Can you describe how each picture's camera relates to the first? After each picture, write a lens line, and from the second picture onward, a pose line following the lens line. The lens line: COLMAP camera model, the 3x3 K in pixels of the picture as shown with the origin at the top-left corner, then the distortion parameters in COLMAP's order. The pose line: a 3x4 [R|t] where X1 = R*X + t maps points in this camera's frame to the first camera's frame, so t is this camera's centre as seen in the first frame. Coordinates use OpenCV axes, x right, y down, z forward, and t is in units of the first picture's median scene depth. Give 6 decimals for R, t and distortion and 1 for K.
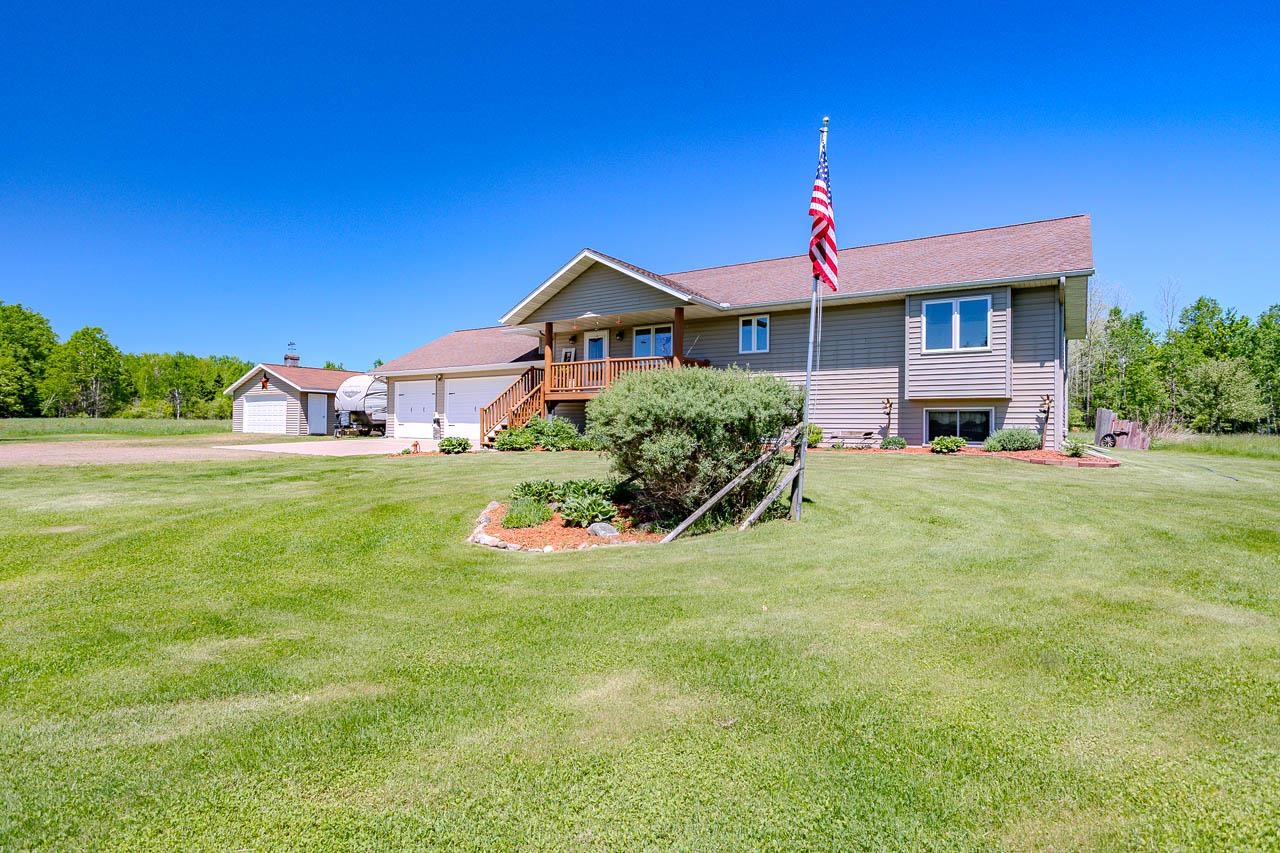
lens RADIAL K [[642.5, 0, 640.0], [0, 642.5, 426.5], [0, 0, 1]] dist [-0.054126, 0.000027]
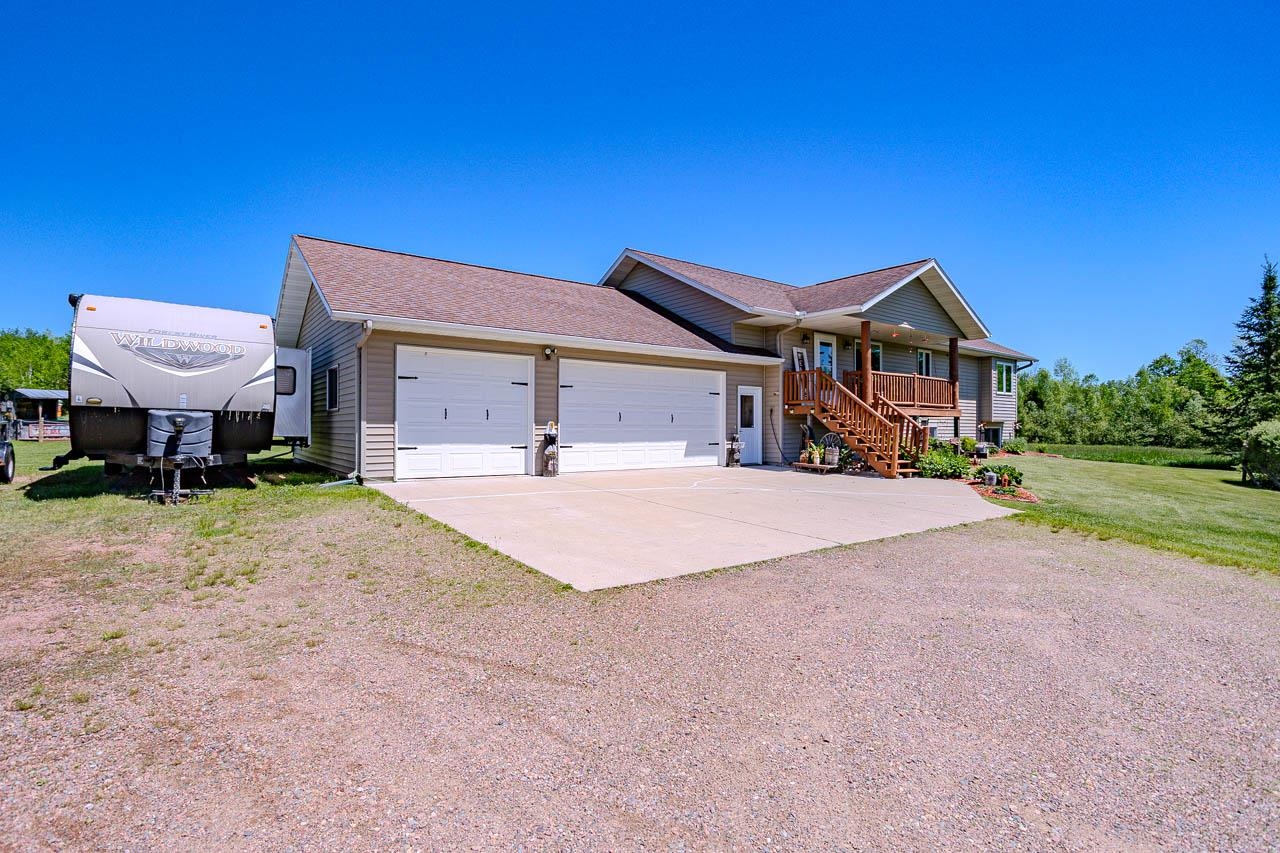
lens RADIAL K [[616.3, 0, 634.9], [0, 616.3, 422.1], [0, 0, 1]] dist [-0.055379, 0.034962]
pose [[0.330533, 0.000240, 0.943794, -1.058352], [-0.004550, 0.999989, 0.001339, -0.032505], [-0.943783, -0.004737, 0.330531, 1.088182]]
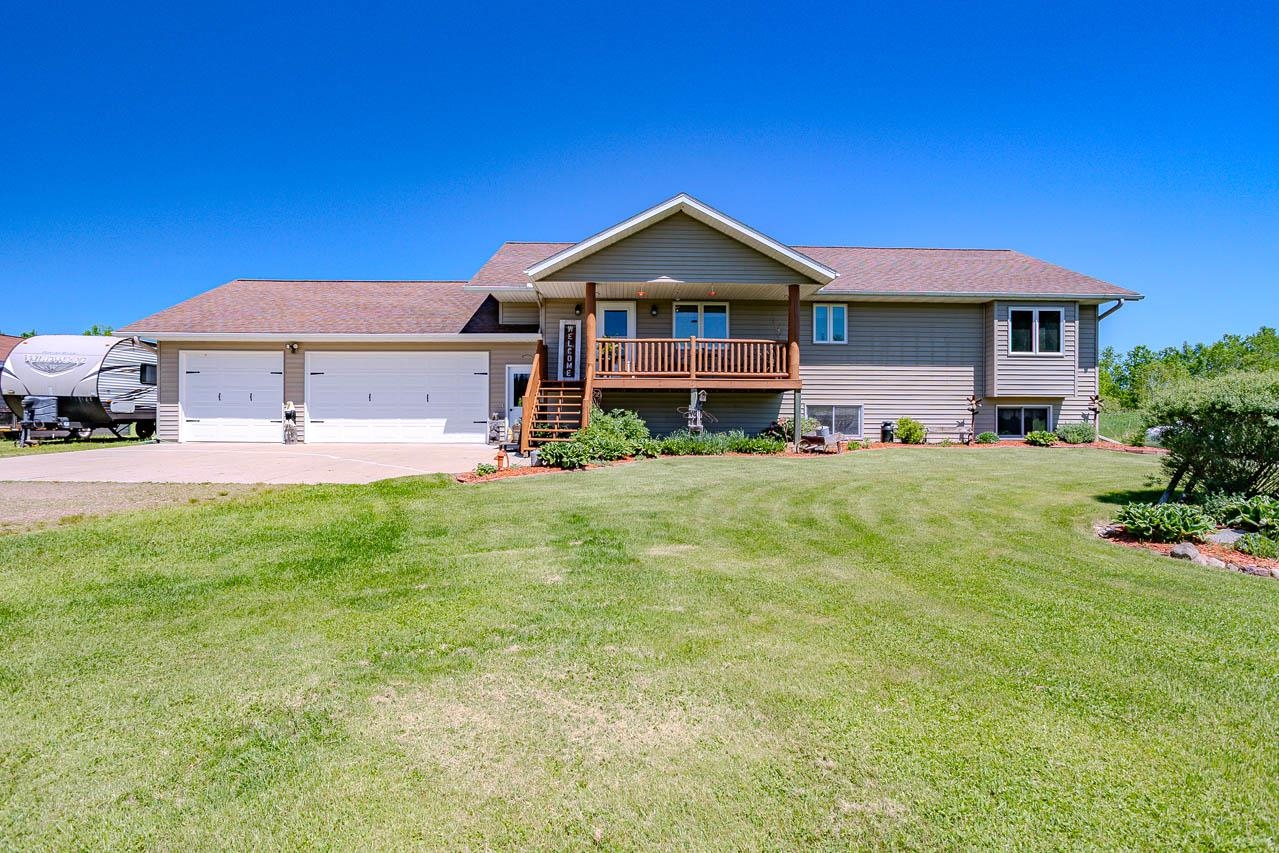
lens RADIAL K [[615.8, 0, 634.4], [0, 615.8, 422.1], [0, 0, 1]] dist [-0.055379, 0.034962]
pose [[0.815865, -0.006960, 0.578201, -0.545756], [0.002443, 0.999960, 0.008590, -0.008502], [-0.578237, -0.005596, 0.815849, 0.418522]]
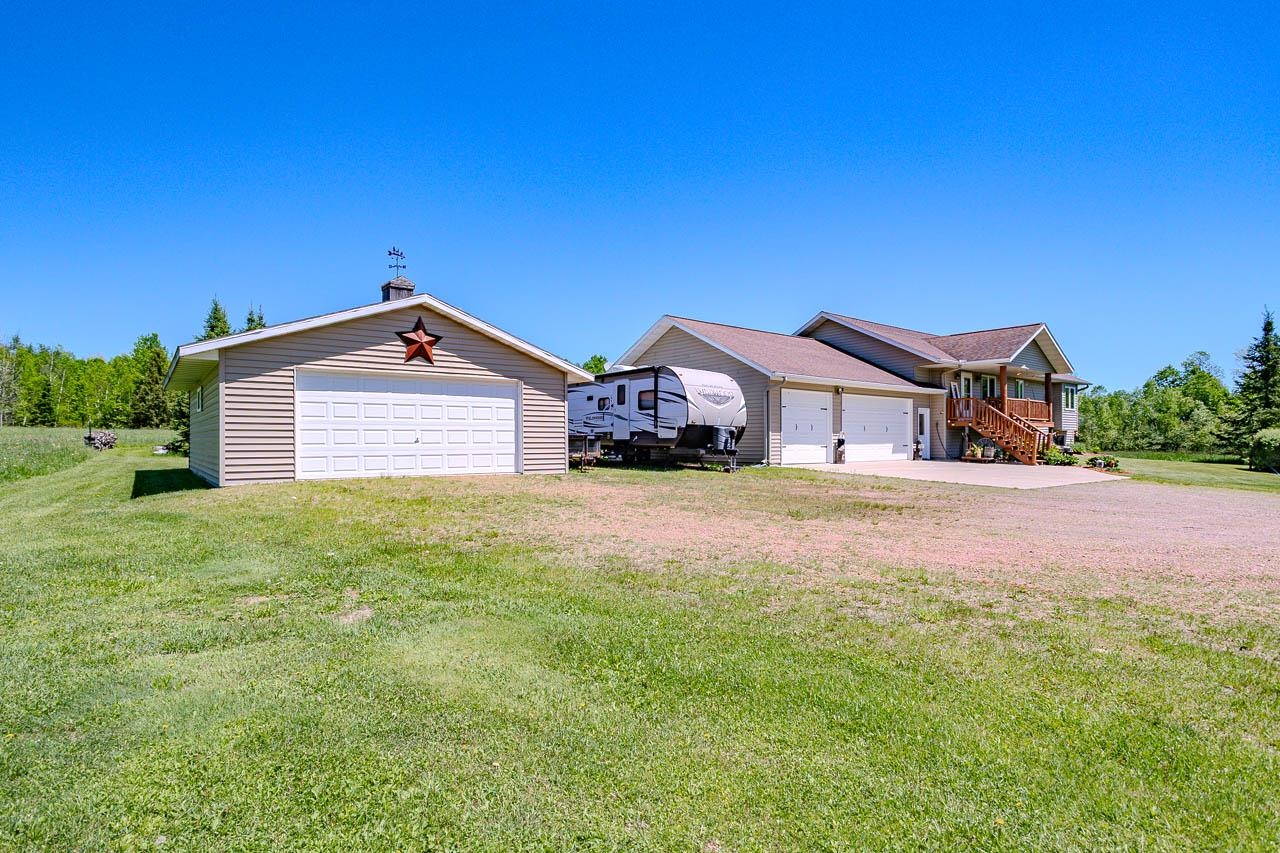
lens RADIAL K [[640.4, 0, 602.1], [0, 640.4, 439.0], [0, 0, 1]] dist [-0.055997, 0.031188]
pose [[0.338632, -0.009576, 0.940870, -1.714500], [0.000653, 0.999950, 0.009942, -0.029404], [-0.940919, -0.002752, 0.338622, 1.419647]]
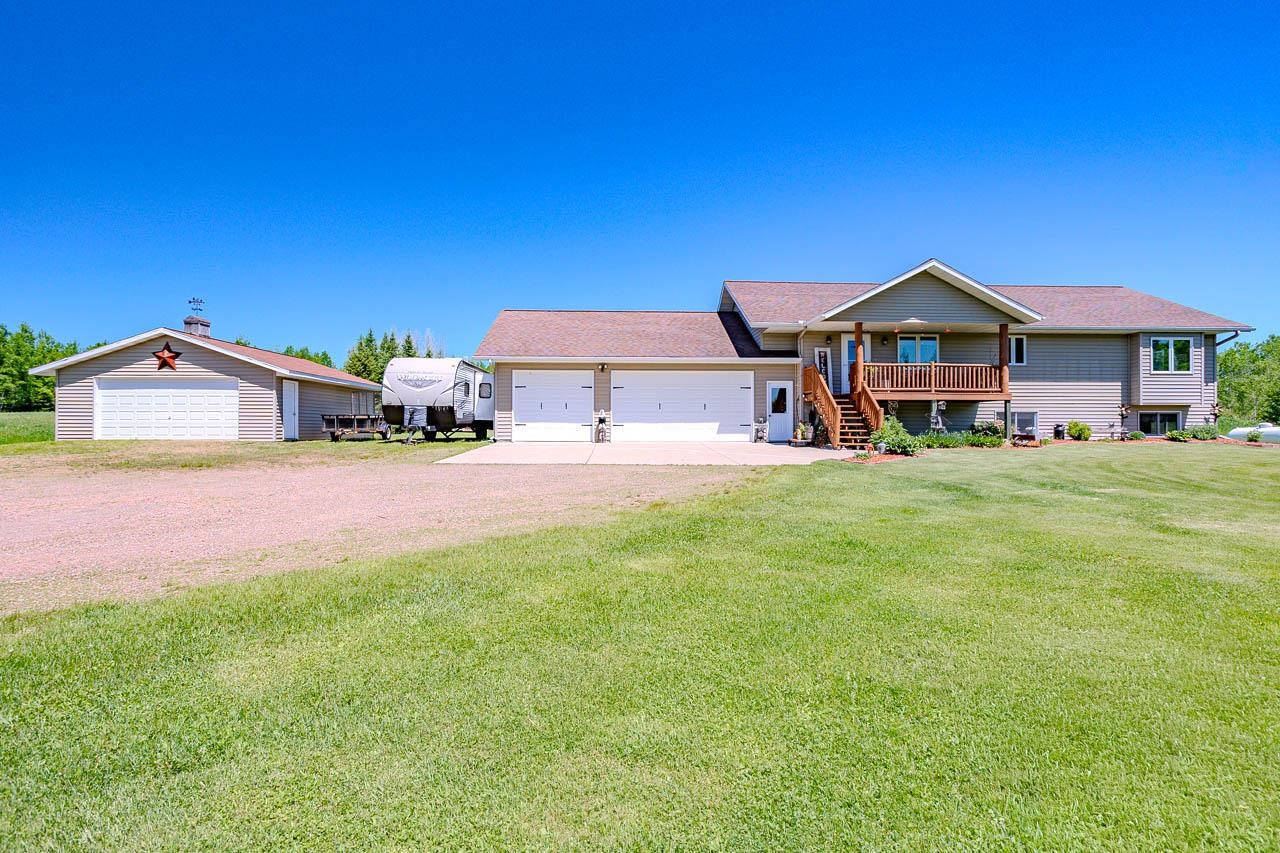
lens RADIAL K [[616.3, 0, 634.9], [0, 616.3, 422.1], [0, 0, 1]] dist [-0.055379, 0.034962]
pose [[0.813899, -0.004361, 0.580990, -1.050232], [0.005128, 0.999987, 0.000322, -0.008788], [-0.580984, 0.002718, 0.813911, 0.452475]]
